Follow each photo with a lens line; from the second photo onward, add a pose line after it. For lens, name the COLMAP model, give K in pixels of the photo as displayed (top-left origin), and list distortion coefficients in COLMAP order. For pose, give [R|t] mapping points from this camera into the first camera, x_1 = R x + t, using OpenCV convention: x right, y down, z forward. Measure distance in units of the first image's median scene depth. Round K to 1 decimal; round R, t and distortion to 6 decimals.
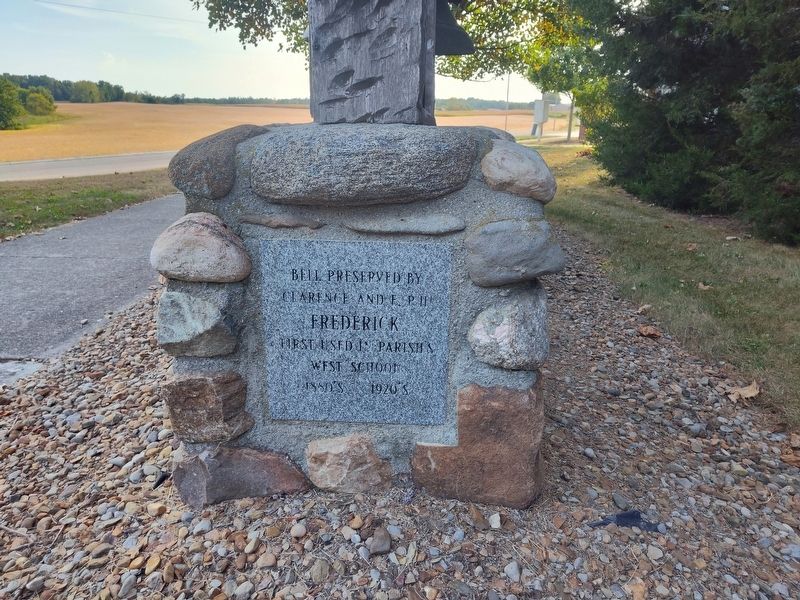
lens RADIAL K [[551.5, 0, 403.3], [0, 551.5, 296.2], [0, 0, 1]] dist [0.000931, -0.002895]
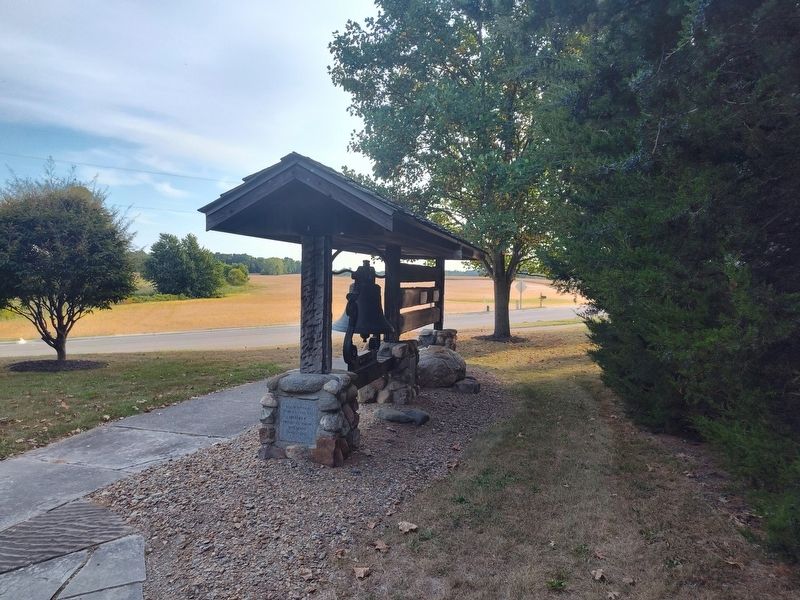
lens RADIAL K [[551.5, 0, 396.9], [0, 551.5, 301.9], [0, 0, 1]] dist [0.000931, -0.002895]
pose [[0.962199, 0.012670, -0.272052, 1.483646], [-0.088880, 0.958835, -0.269697, 0.217746], [0.257436, 0.283682, 0.923716, -2.529776]]
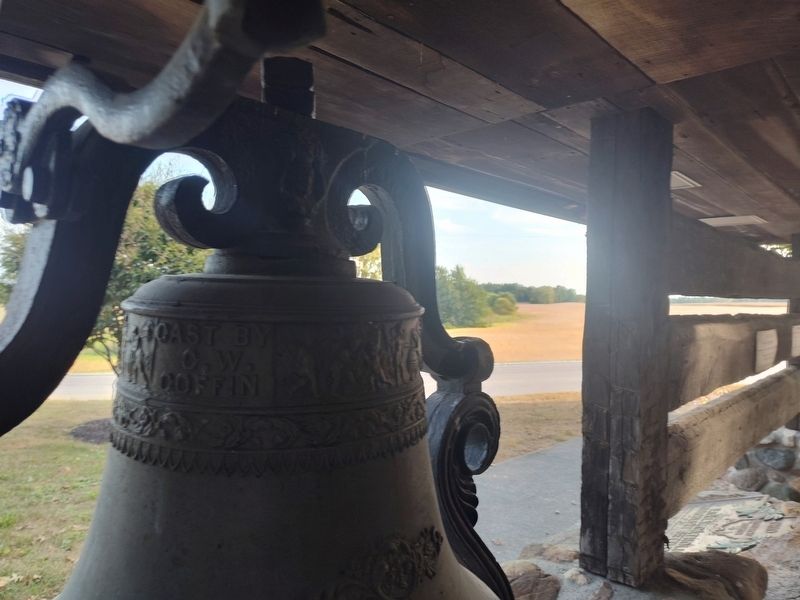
lens RADIAL K [[551.5, 0, 399.6], [0, 551.5, 304.1], [0, 0, 1]] dist [0.000931, -0.002895]
pose [[0.726863, -0.014083, -0.686638, -0.399003], [-0.211177, 0.946769, -0.242967, -1.963159], [0.653509, 0.321605, 0.685198, 4.254612]]
